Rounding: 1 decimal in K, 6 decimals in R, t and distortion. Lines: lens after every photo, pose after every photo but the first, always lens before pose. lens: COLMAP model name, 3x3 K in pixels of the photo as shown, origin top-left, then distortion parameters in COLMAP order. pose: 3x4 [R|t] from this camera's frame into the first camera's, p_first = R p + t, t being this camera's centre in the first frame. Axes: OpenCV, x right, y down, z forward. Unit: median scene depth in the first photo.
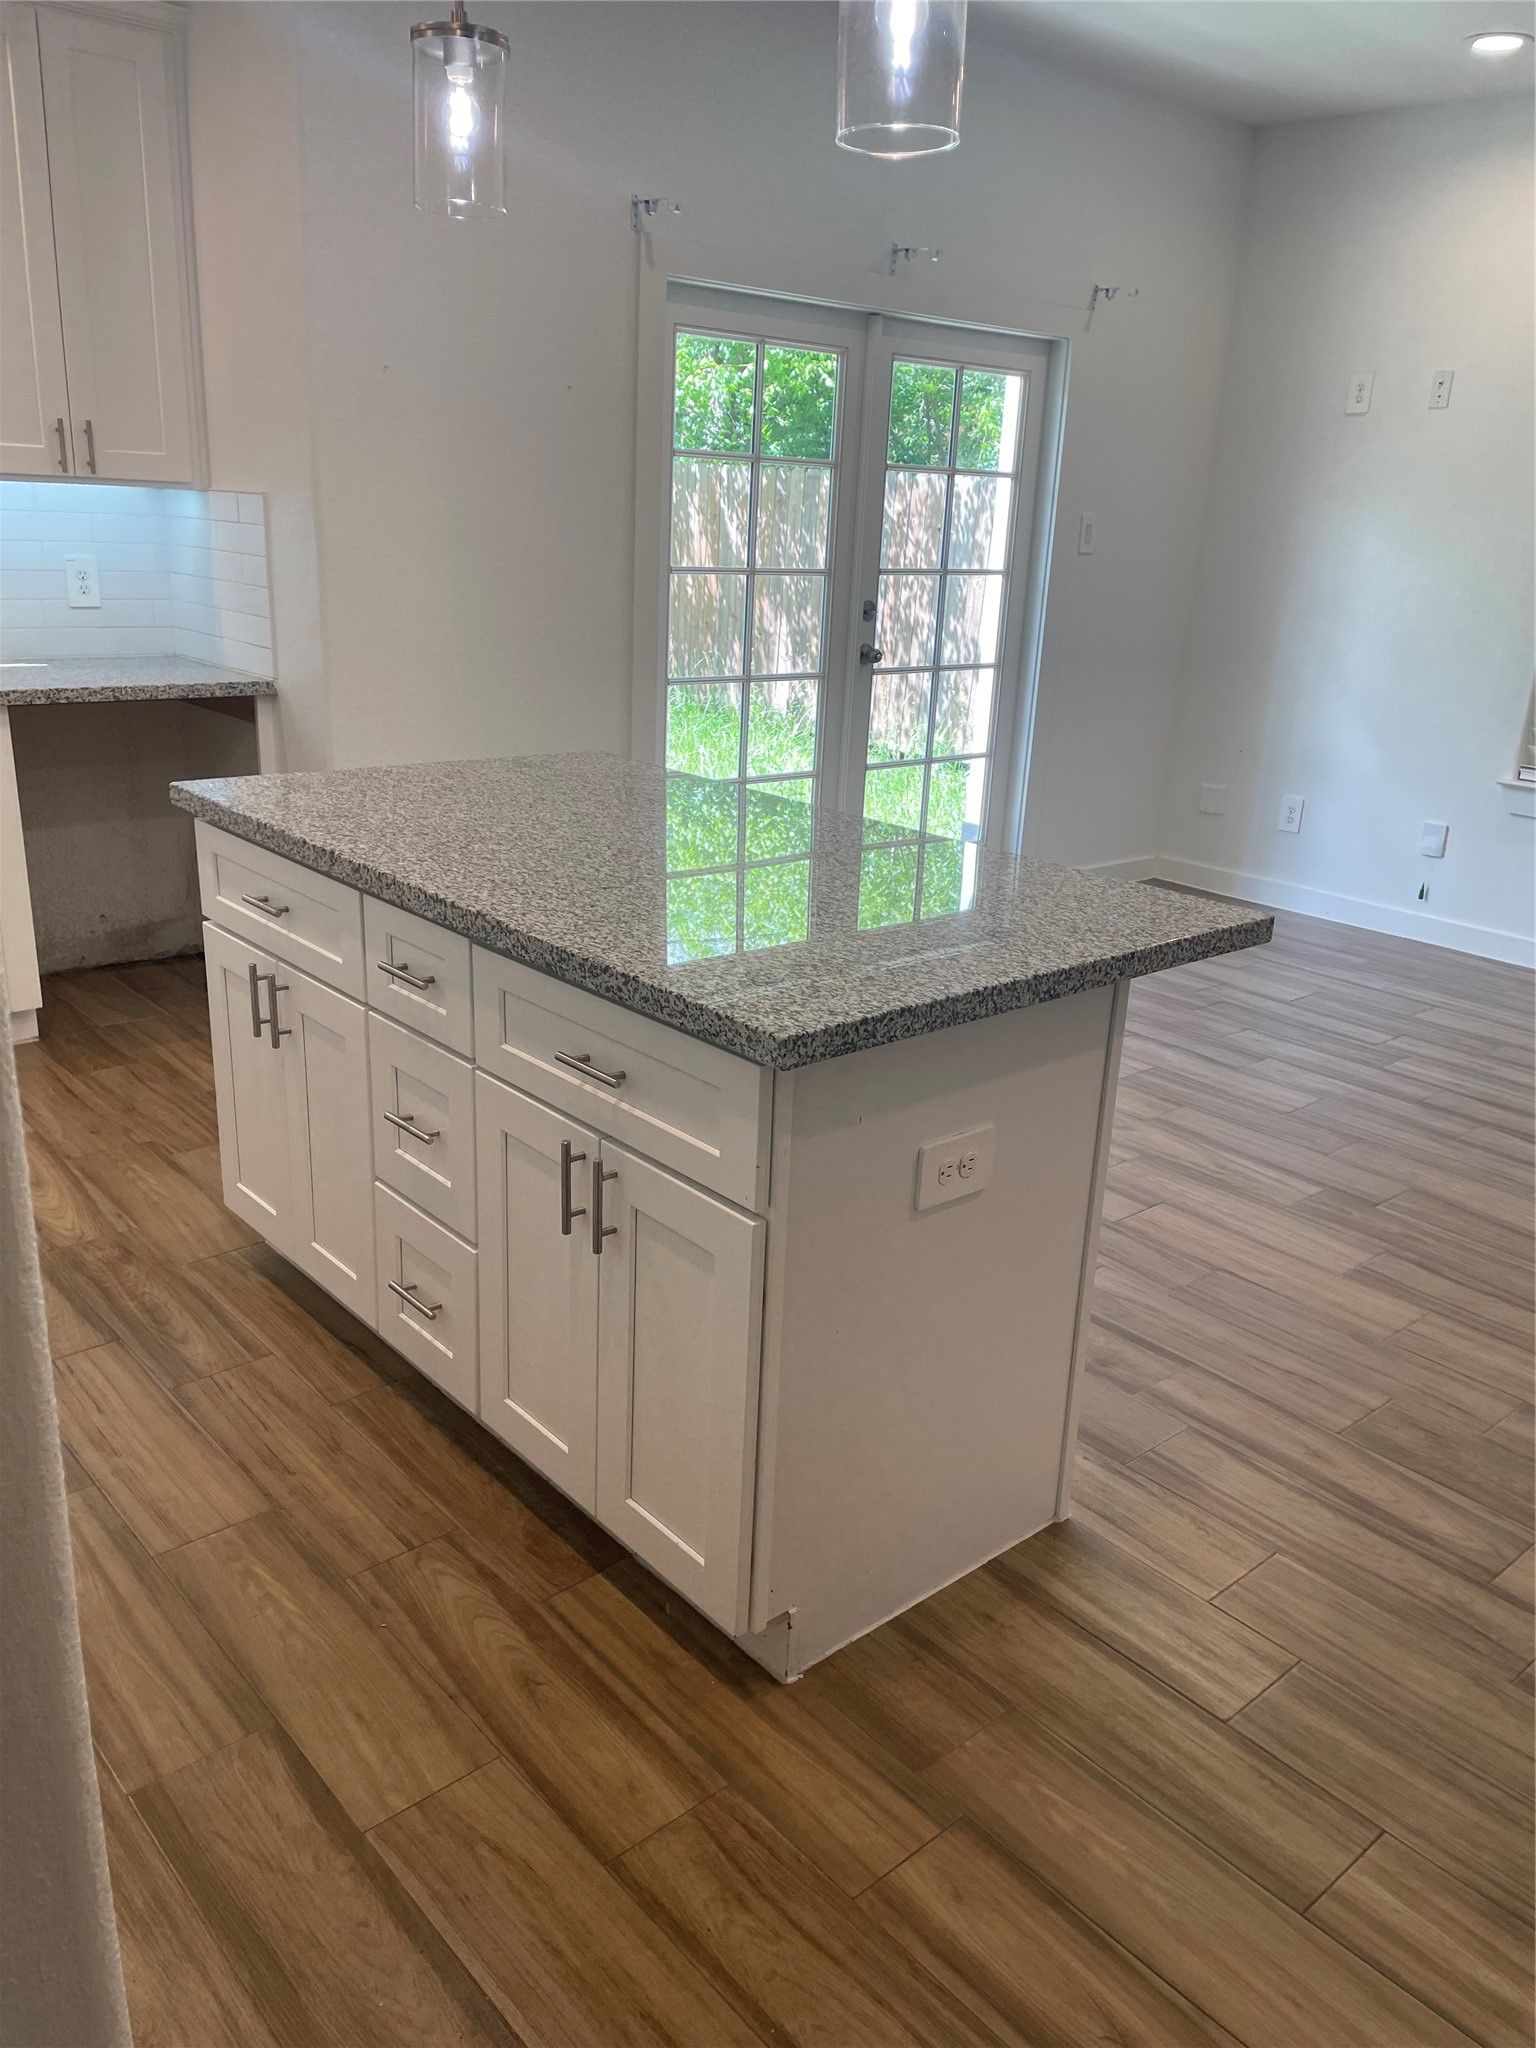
lens RADIAL K [[1549.5, 0, 760.4], [0, 1549.5, 1033.5], [0, 0, 1]] dist [0.089653, -0.100675]
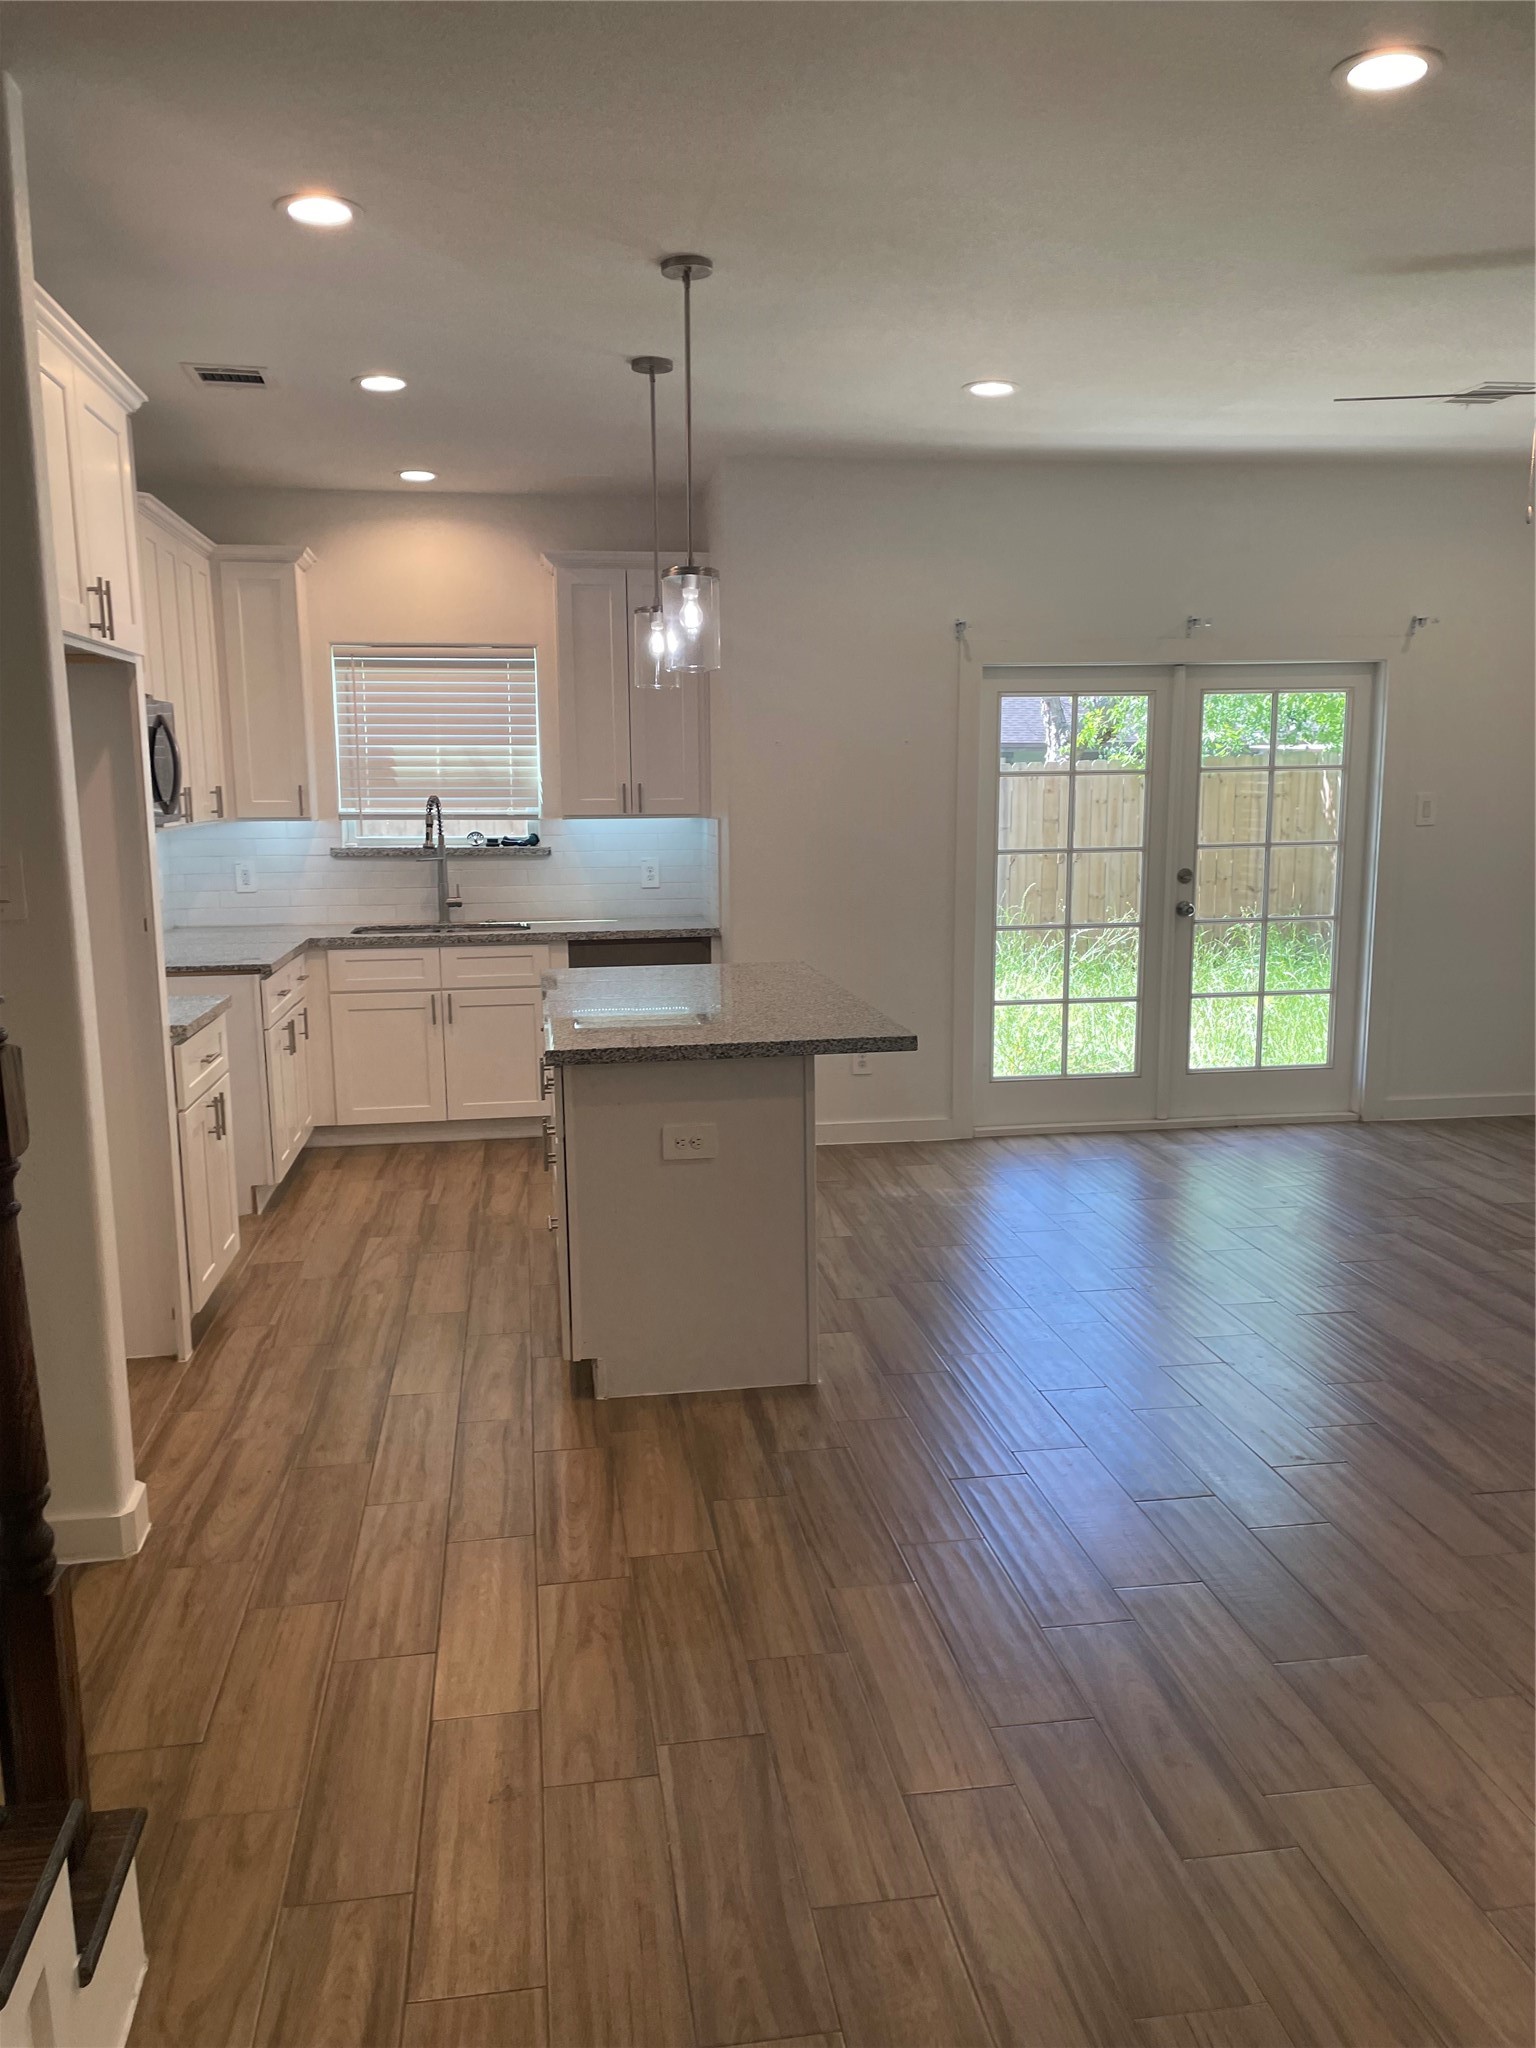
lens RADIAL K [[1549.5, 0, 747.0], [0, 1549.5, 1042.1], [0, 0, 1]] dist [0.089653, -0.100675]
pose [[0.835427, 0.035906, -0.548428, 0.556589], [-0.128611, 0.982930, -0.131562, 0.092579], [0.534342, 0.180444, 0.825784, -0.271431]]
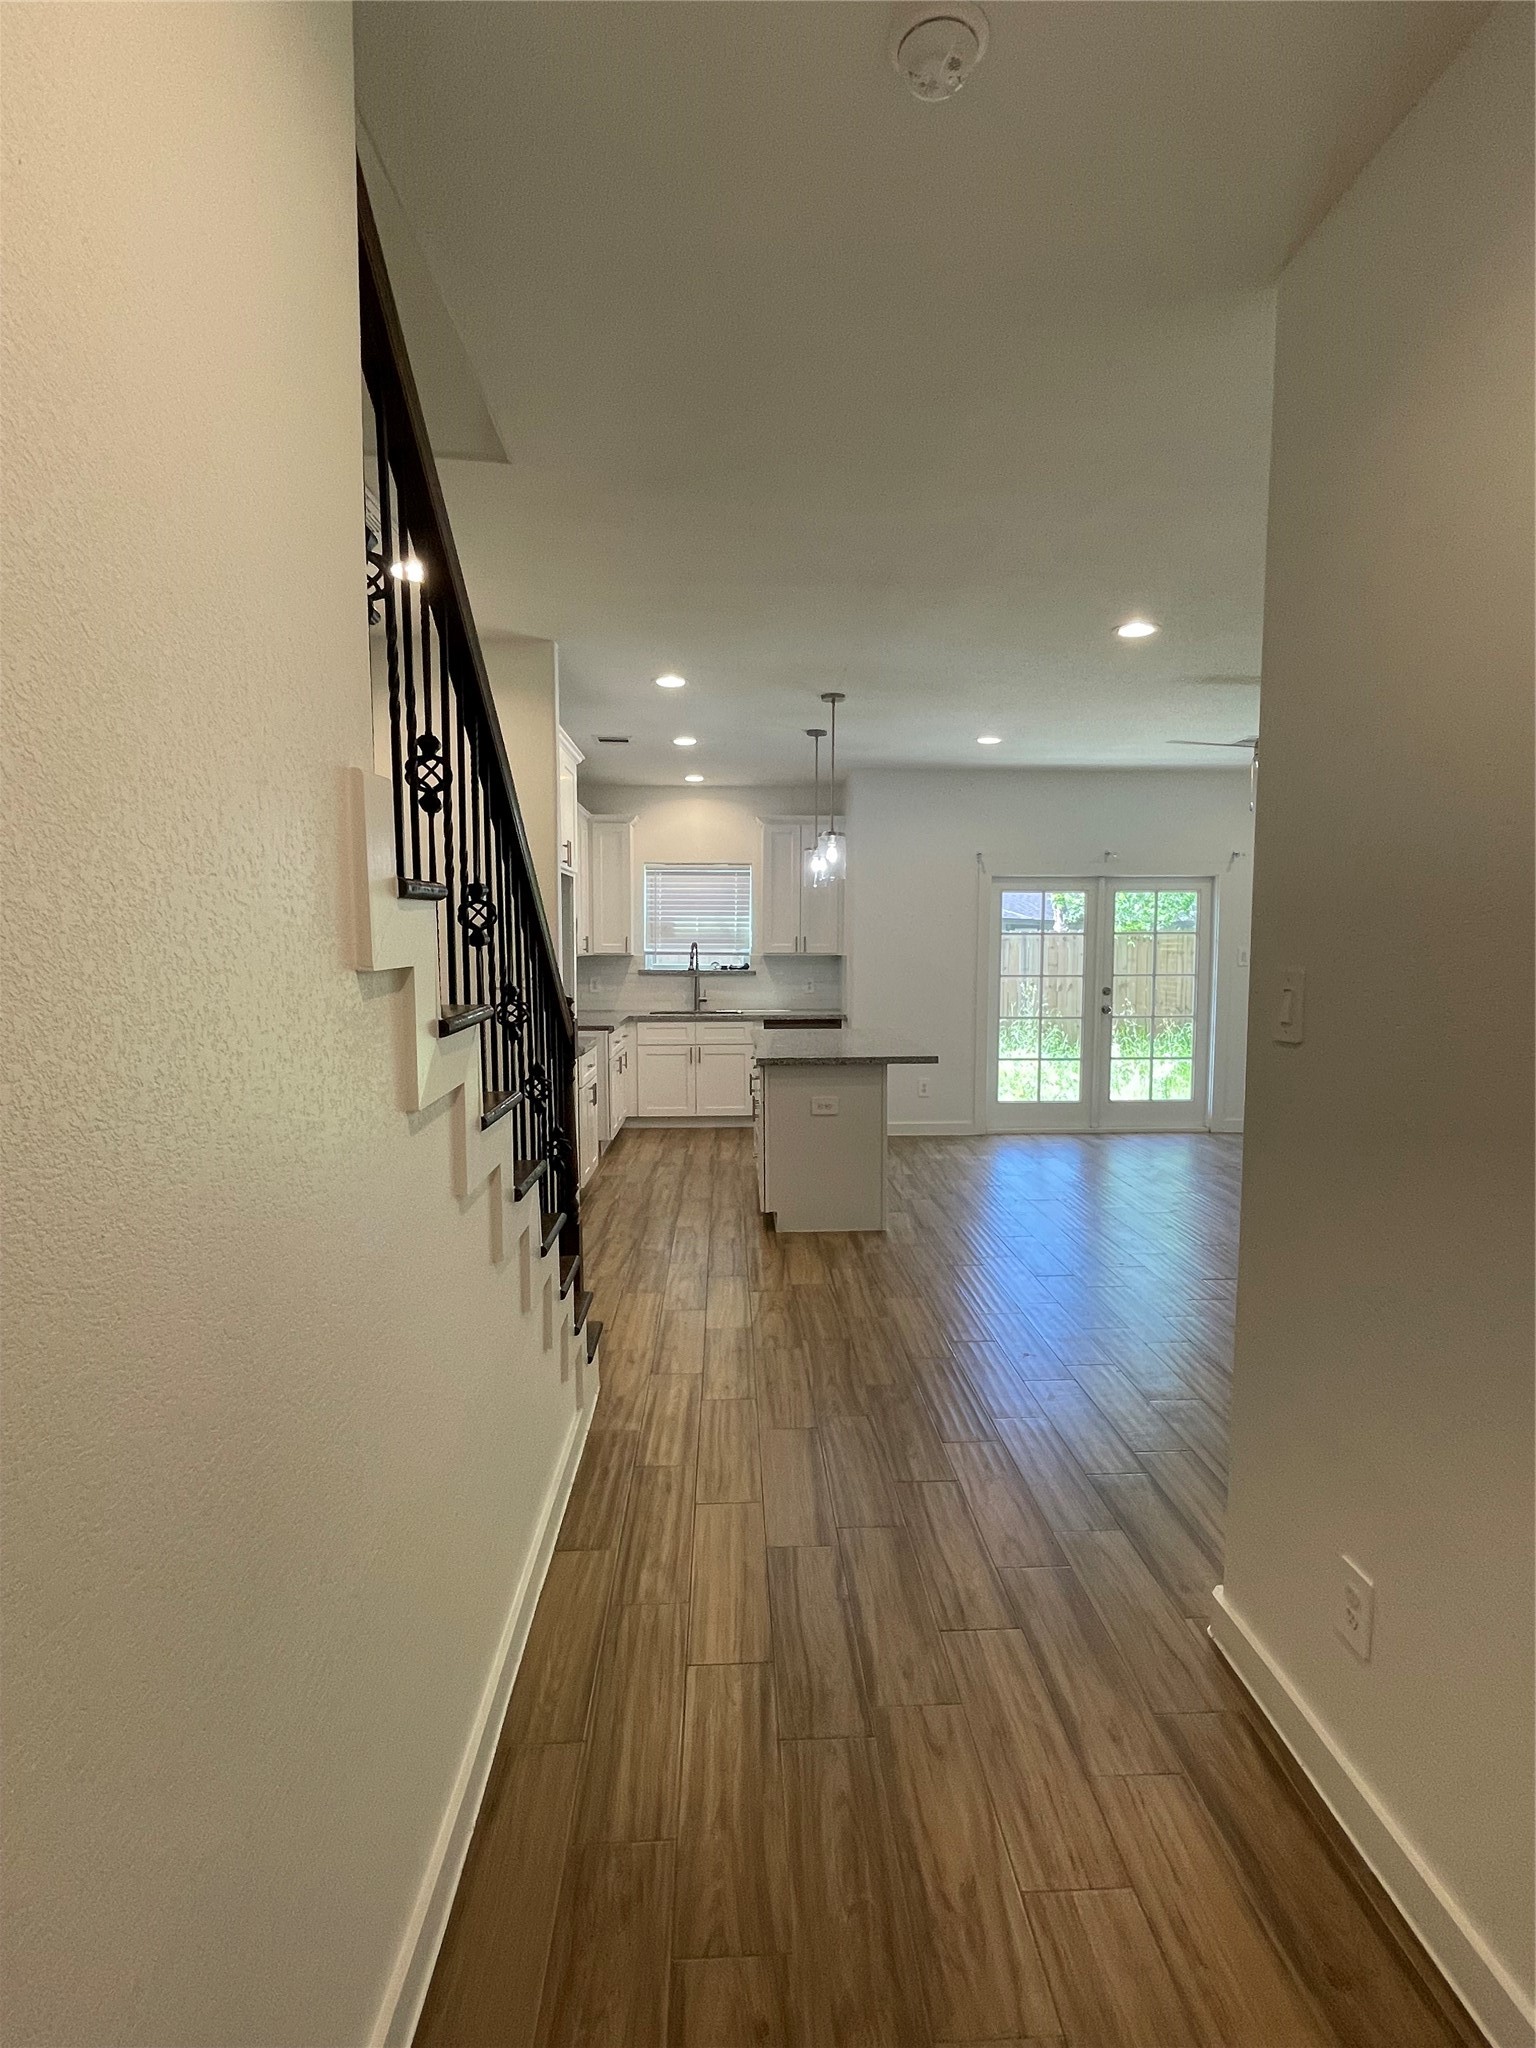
lens RADIAL K [[1027.1, 0, 767.3], [0, 1027.1, 1023.8], [0, 0, 1]] dist [0.004504, 0.000552]
pose [[0.774682, 0.003522, -0.632342, 0.747896], [-0.168975, 0.964775, -0.201637, 0.195159], [0.609357, 0.263054, 0.747988, -0.505951]]
